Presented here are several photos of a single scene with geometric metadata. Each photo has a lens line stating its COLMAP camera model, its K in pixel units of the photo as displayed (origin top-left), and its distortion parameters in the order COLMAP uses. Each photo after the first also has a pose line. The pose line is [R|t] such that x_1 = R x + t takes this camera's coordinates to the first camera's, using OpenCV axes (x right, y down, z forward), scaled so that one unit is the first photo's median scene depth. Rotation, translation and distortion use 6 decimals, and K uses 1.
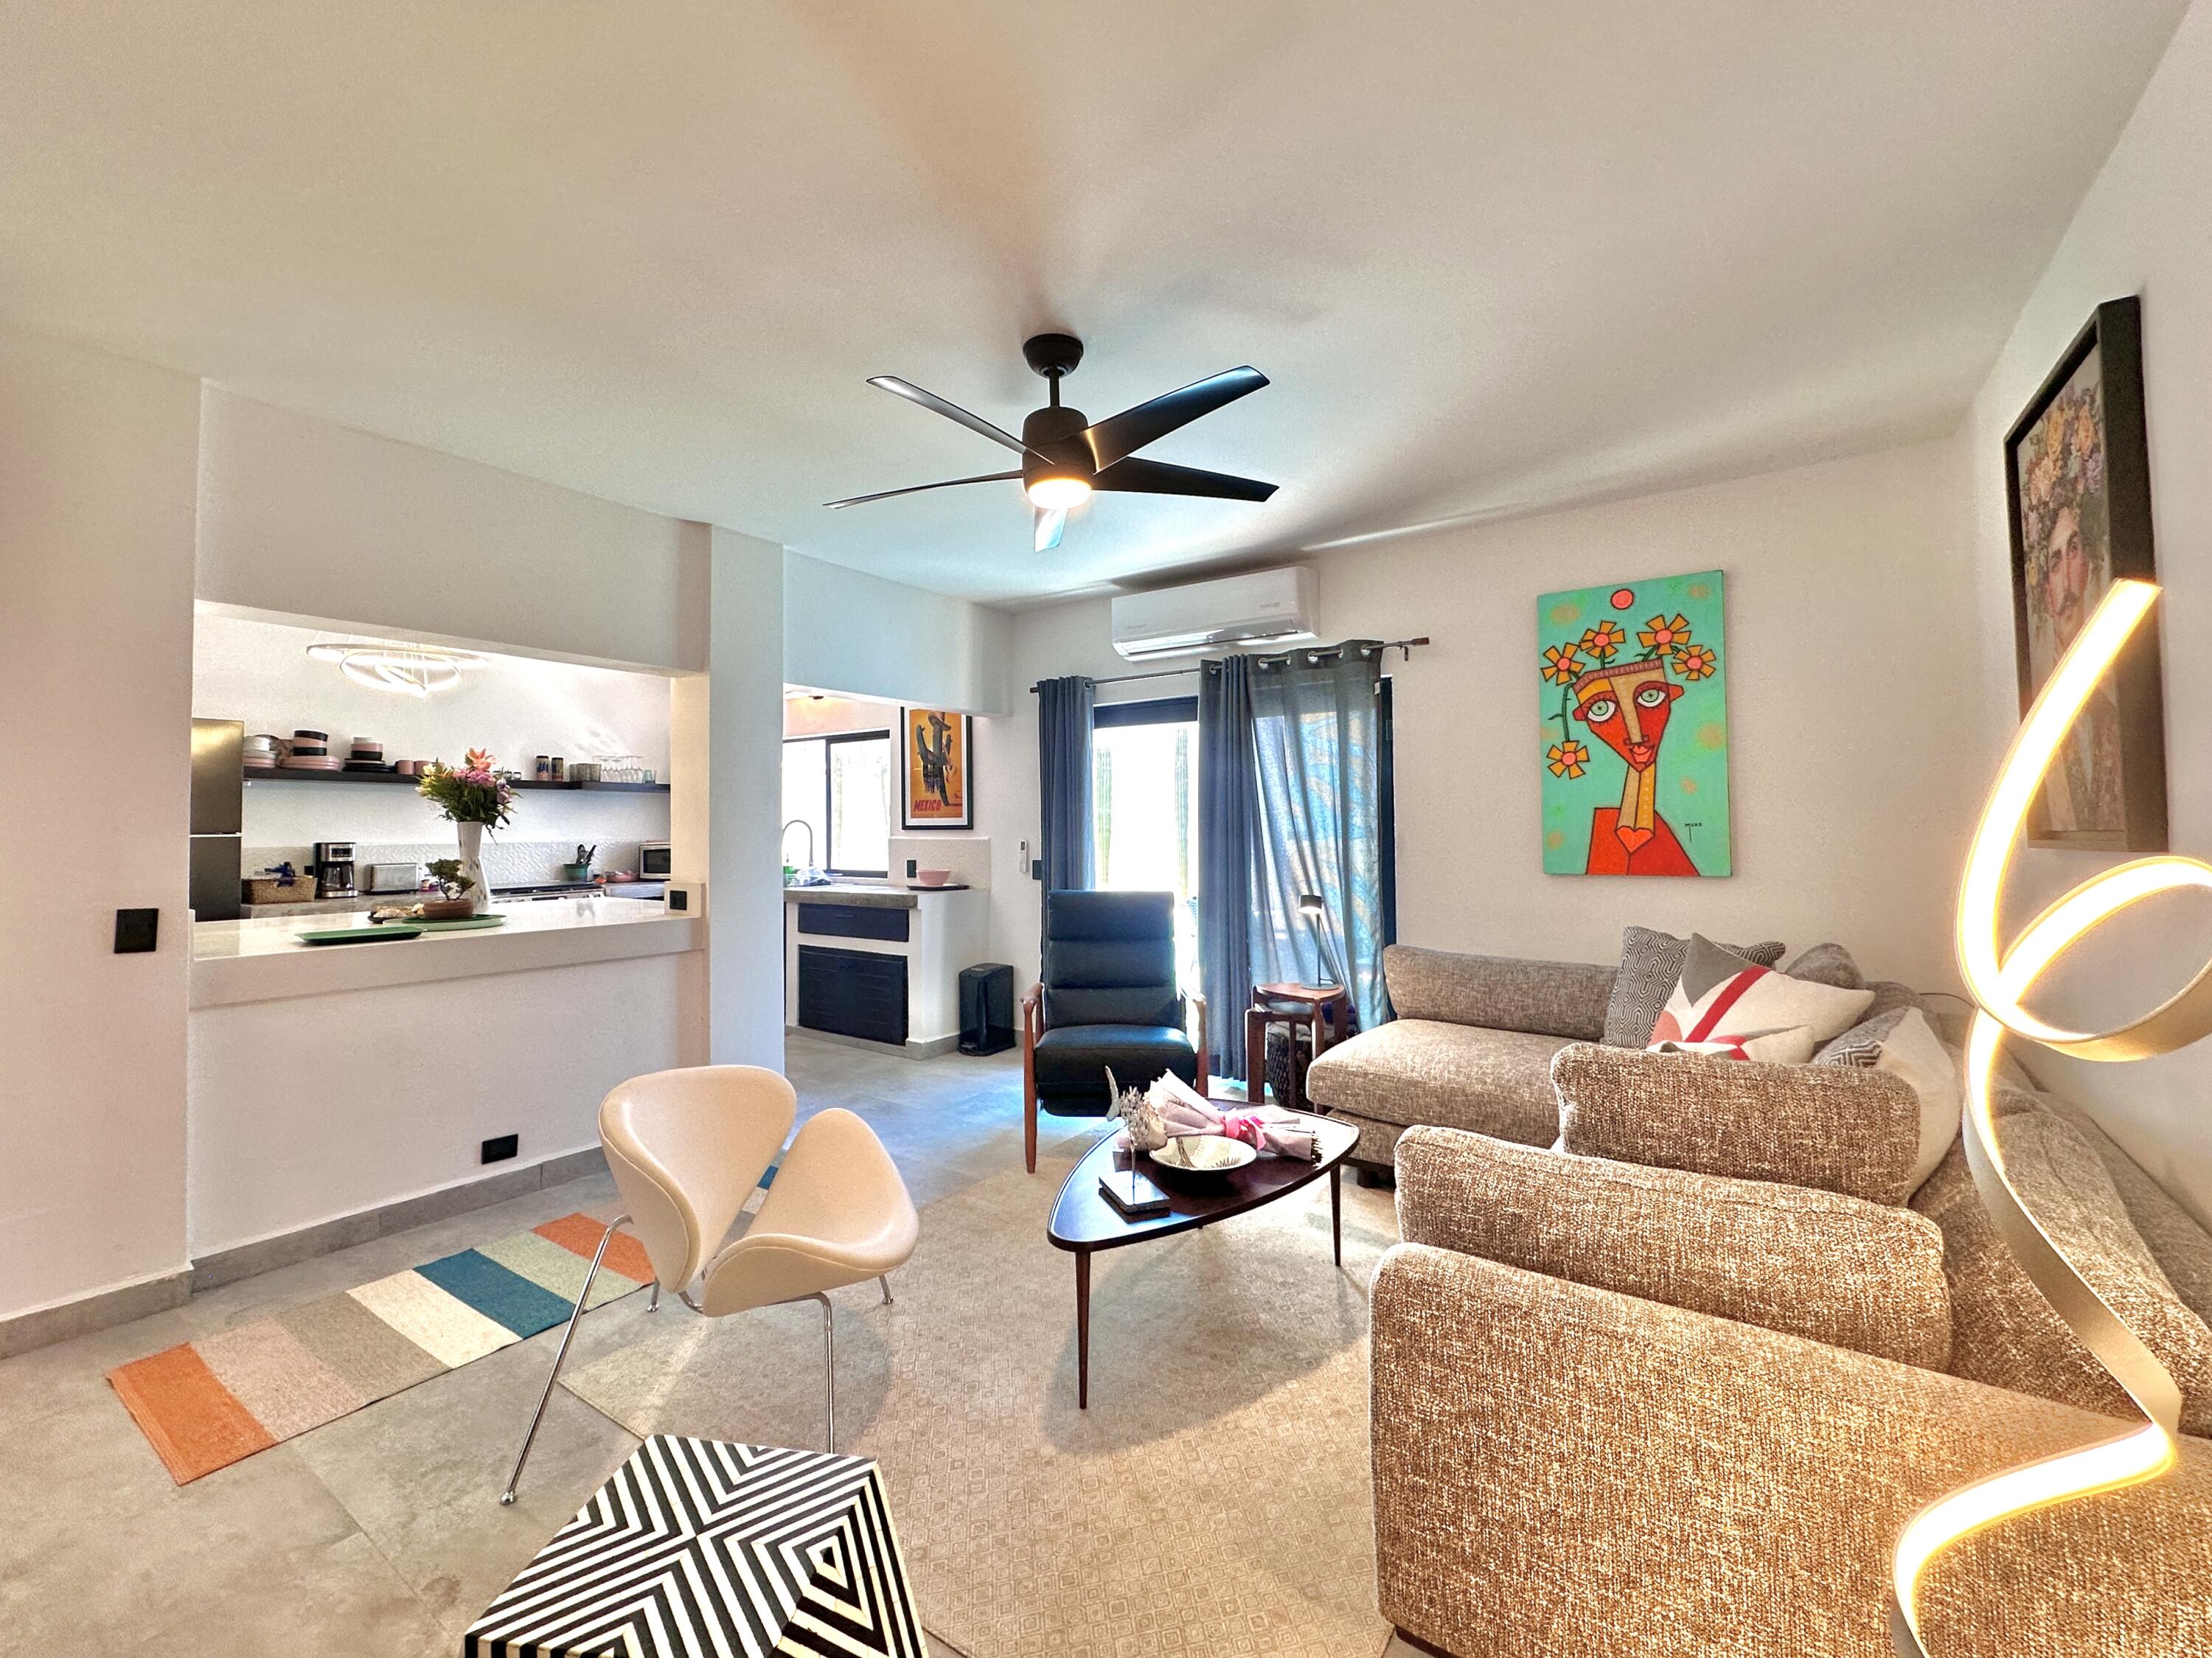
lens RADIAL K [[876.0, 0, 1100.0], [0, 876.0, 819.2], [0, 0, 1]] dist [-0.001984, 0.000065]
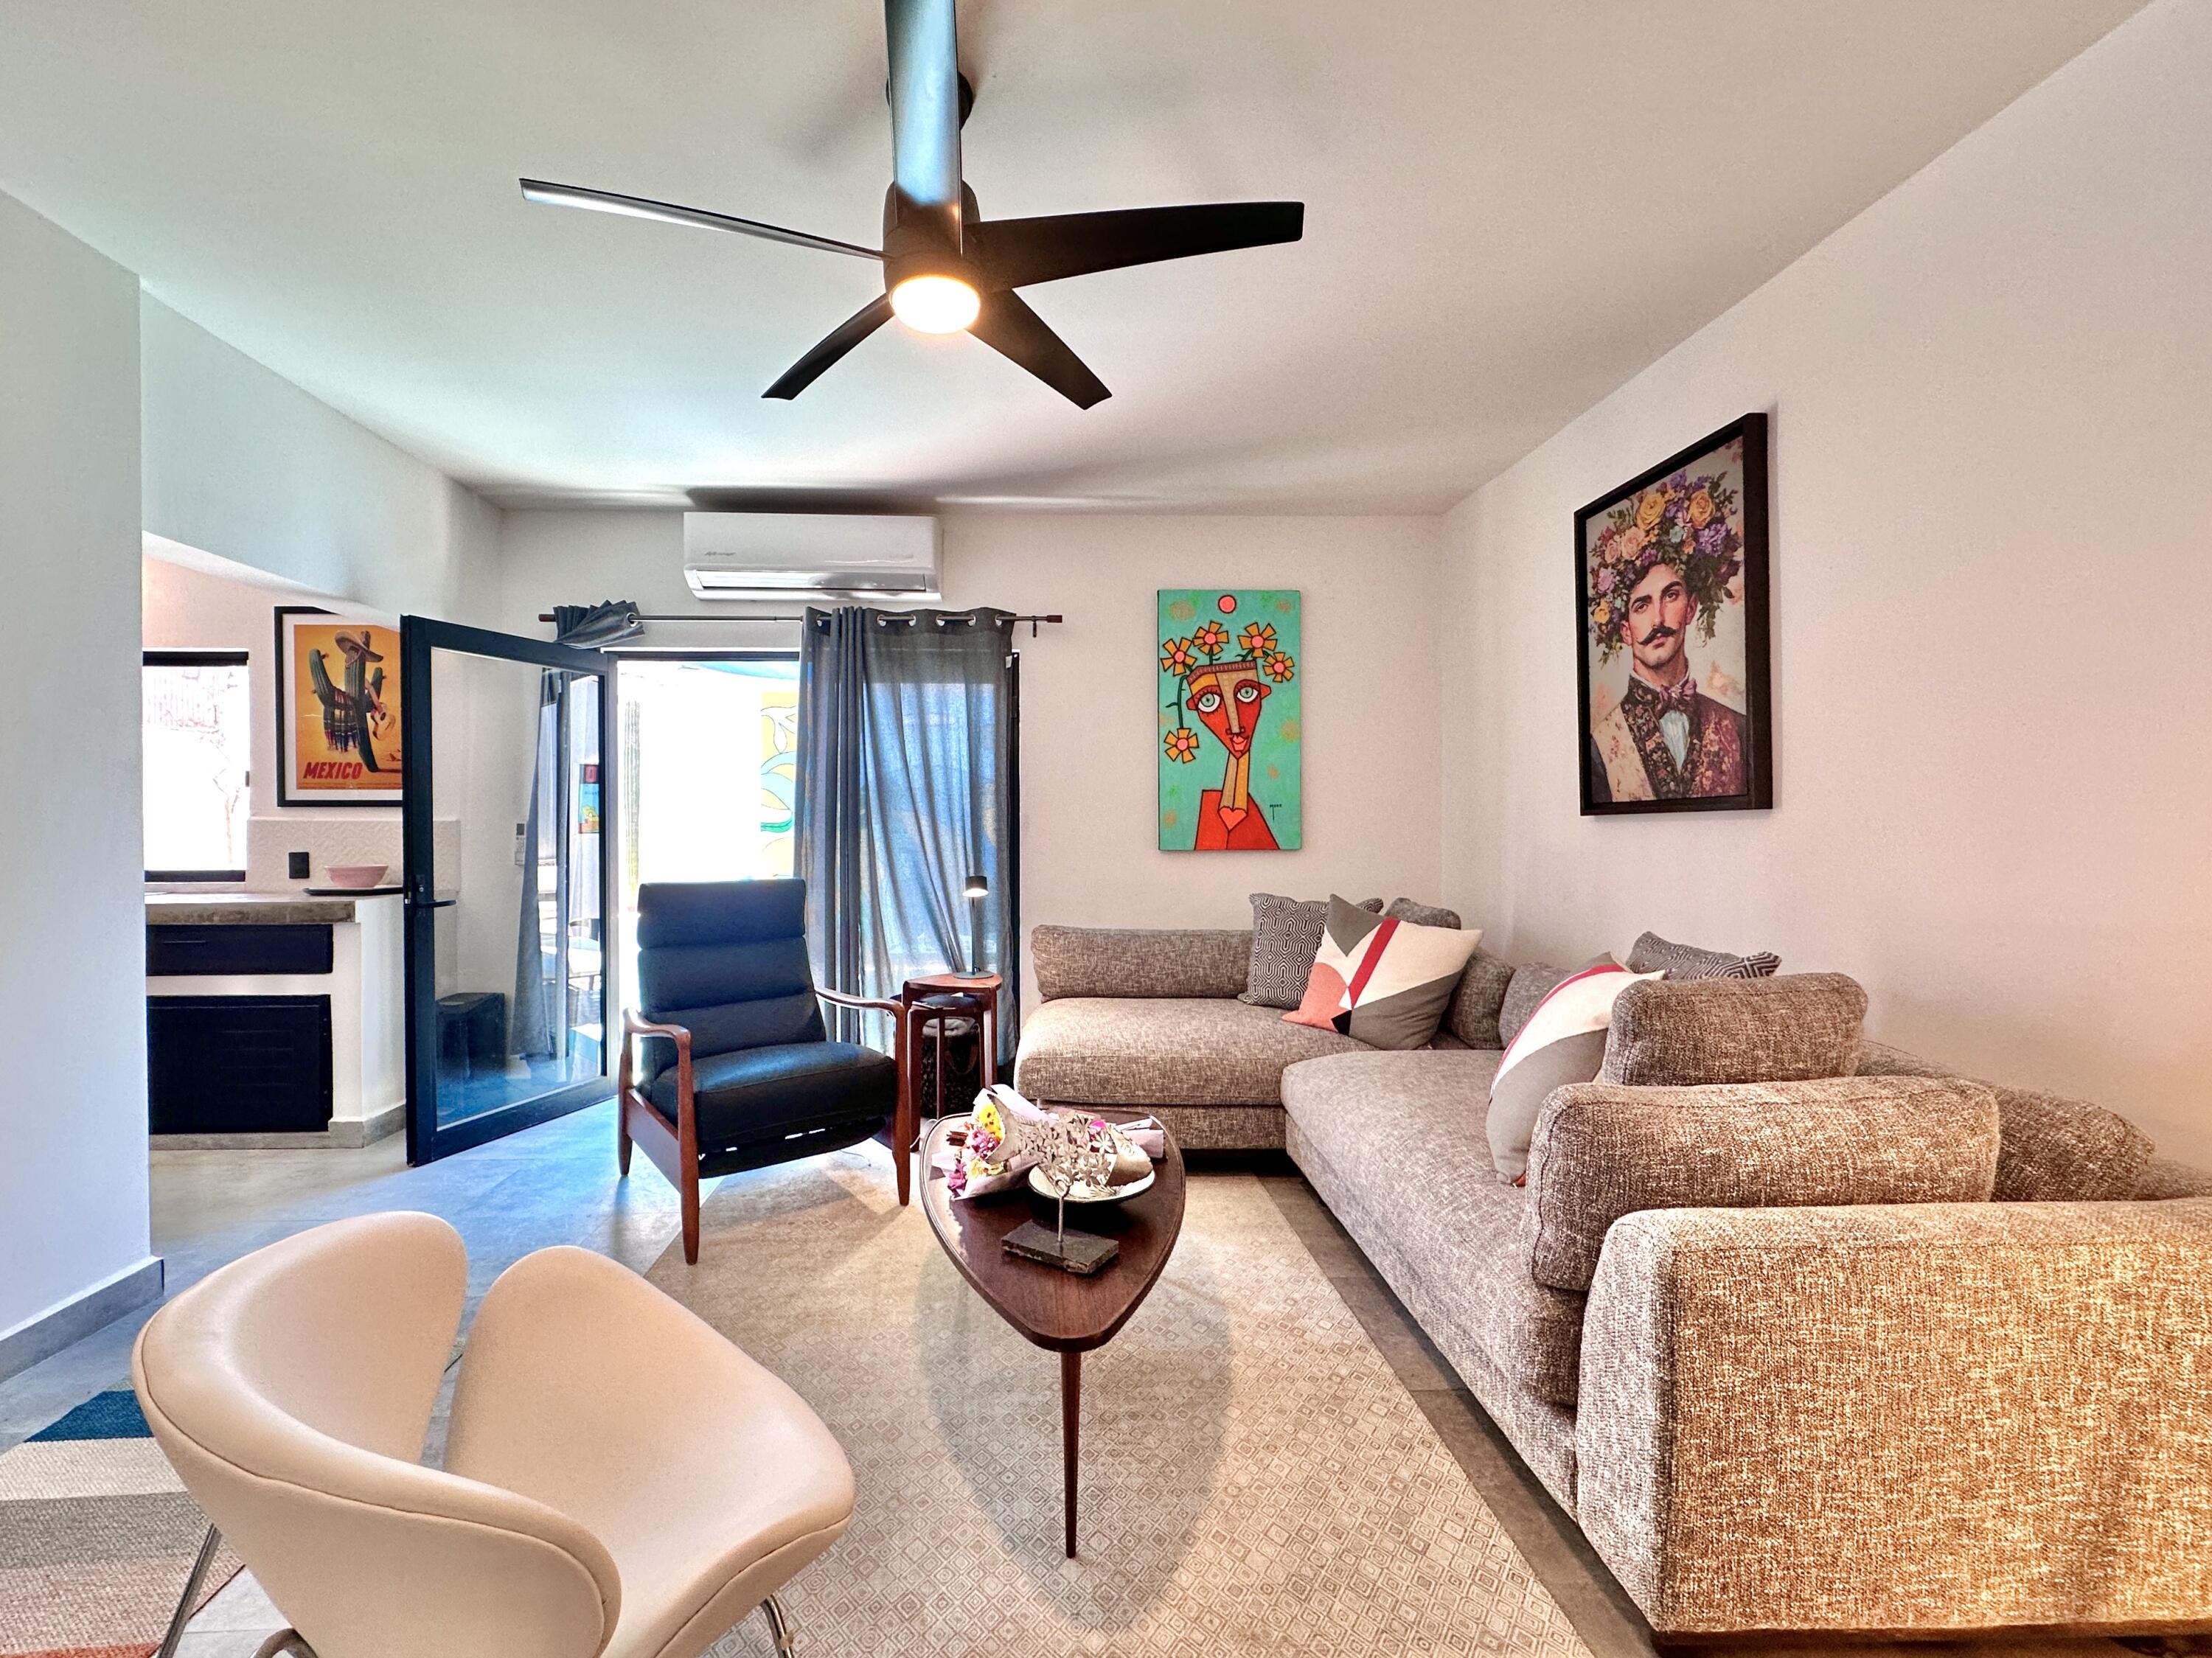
lens RADIAL K [[876.0, 0, 1107.7], [0, 876.0, 832.4], [0, 0, 1]] dist [-0.001984, 0.000065]
pose [[0.808501, -0.001884, 0.588492, -0.185741], [-0.010715, 0.999782, 0.017922, 0.022449], [-0.588398, -0.020796, 0.808304, 0.174508]]
